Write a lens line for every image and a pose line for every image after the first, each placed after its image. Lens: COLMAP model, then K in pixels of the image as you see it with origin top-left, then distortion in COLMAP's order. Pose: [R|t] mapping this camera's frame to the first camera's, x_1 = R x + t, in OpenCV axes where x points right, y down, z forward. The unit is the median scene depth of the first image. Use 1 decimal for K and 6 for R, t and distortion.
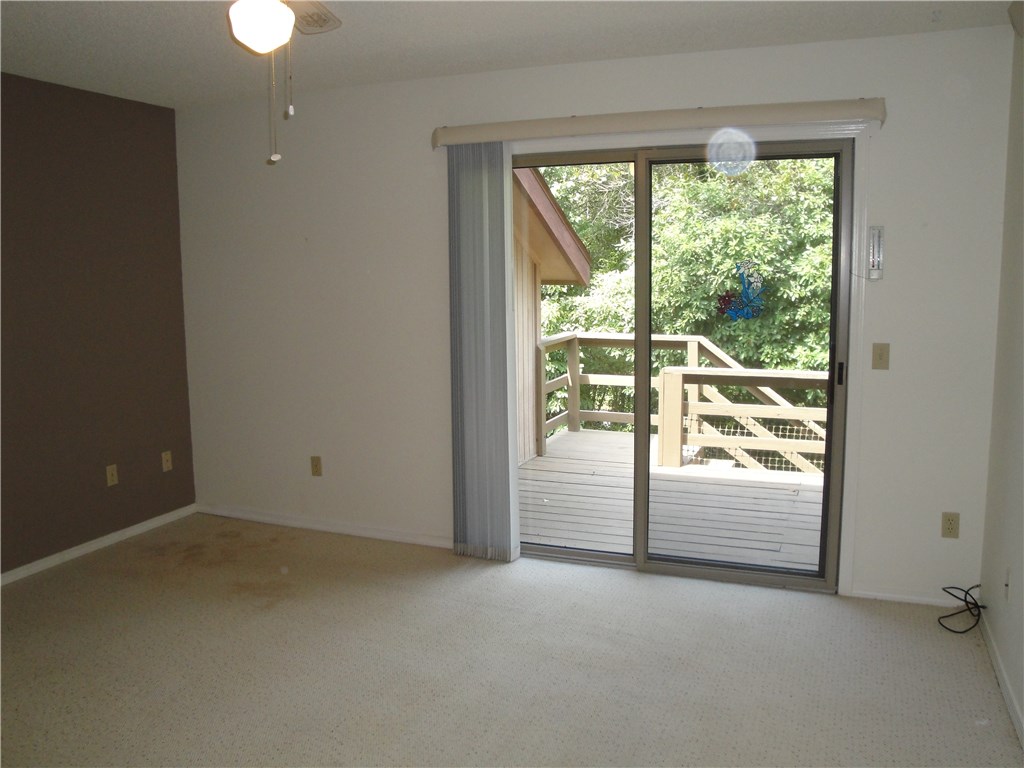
lens RADIAL K [[844.7, 0, 522.0], [0, 844.7, 382.6], [0, 0, 1]] dist [-0.164918, 0.150615]
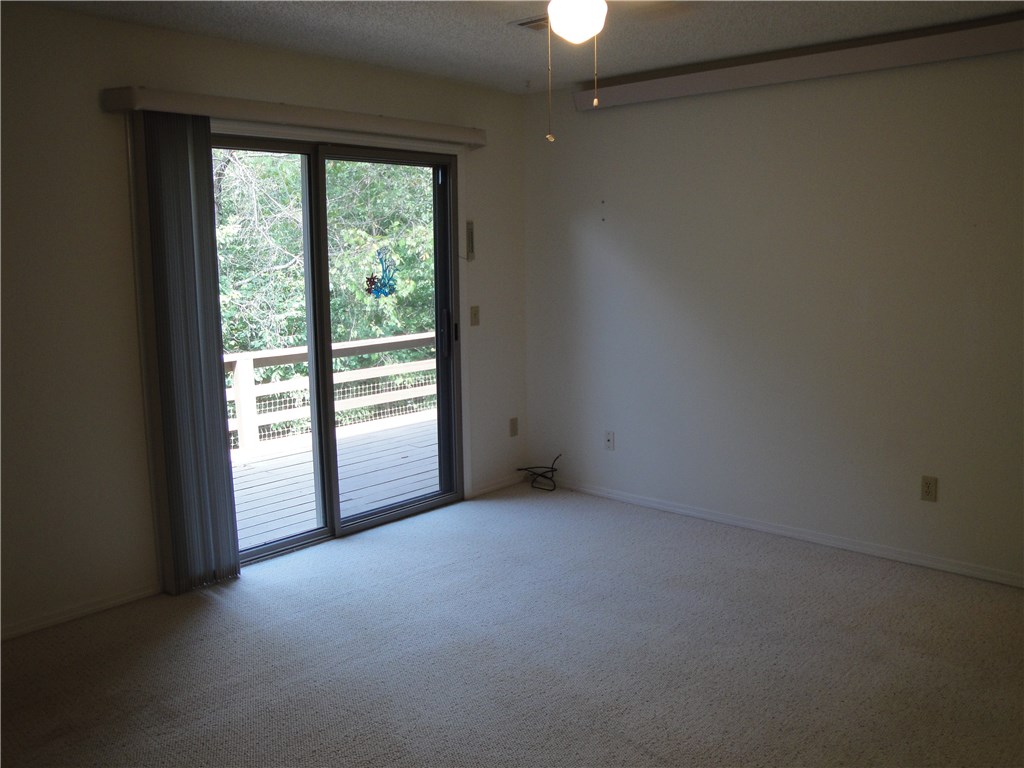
lens RADIAL K [[844.7, 0, 522.0], [0, 844.7, 382.6], [0, 0, 1]] dist [-0.164918, 0.150615]
pose [[0.340795, -0.136832, 0.930127, -0.775176], [0.132902, 0.986428, 0.096420, -0.043423], [-0.930697, 0.090756, 0.354355, 0.402403]]
